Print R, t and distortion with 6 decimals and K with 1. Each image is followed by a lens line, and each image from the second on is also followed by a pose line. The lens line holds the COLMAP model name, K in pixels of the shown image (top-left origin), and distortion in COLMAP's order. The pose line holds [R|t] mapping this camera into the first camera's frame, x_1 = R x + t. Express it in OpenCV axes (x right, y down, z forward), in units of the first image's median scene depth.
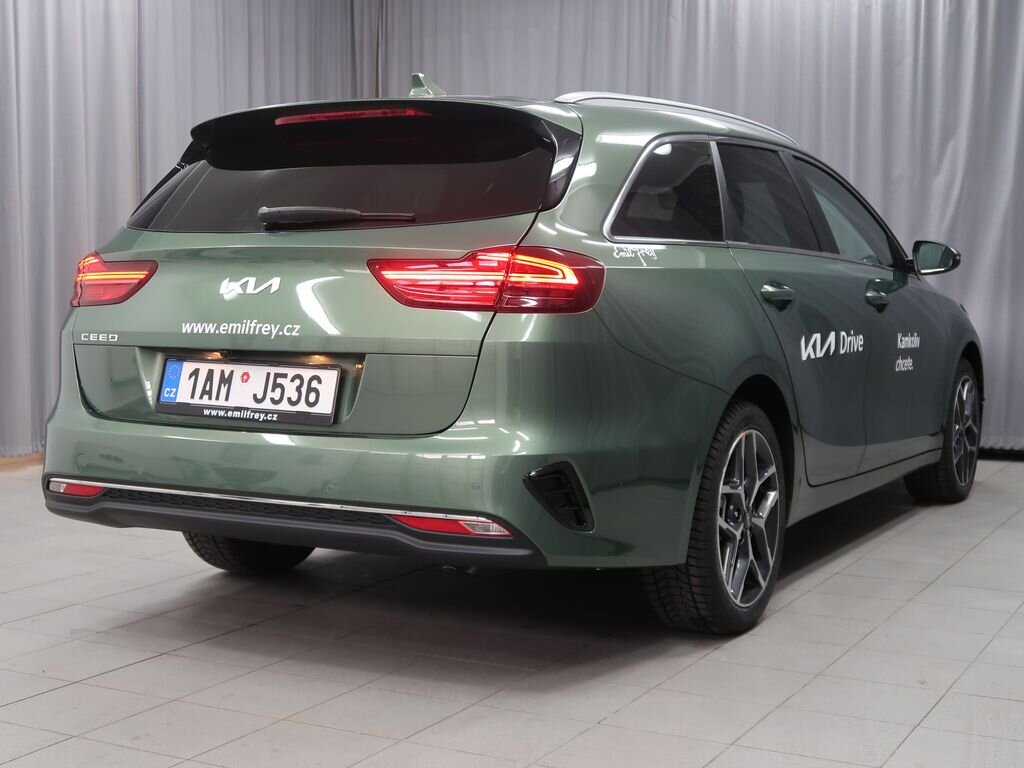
lens RADIAL K [[1484.0, 0, 512.0], [0, 1484.0, 384.0], [0, 0, 1]] dist [-0.023949, -0.005819]
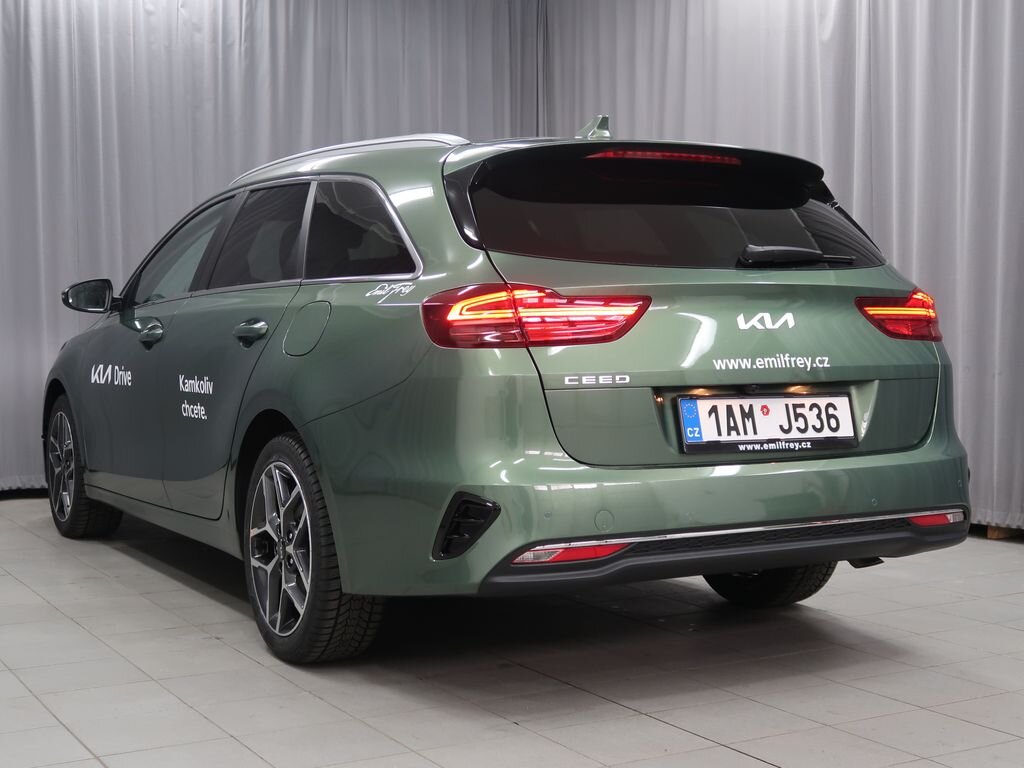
lens RADIAL K [[1446.7, 0, 512.0], [0, 1446.7, 384.0], [0, 0, 1]] dist [0.000826, -0.019782]
pose [[0.527964, -0.042693, 0.848193, -1.126661], [0.062803, 0.997964, 0.011140, -0.044994], [-0.846942, 0.047388, 0.529570, 0.618651]]
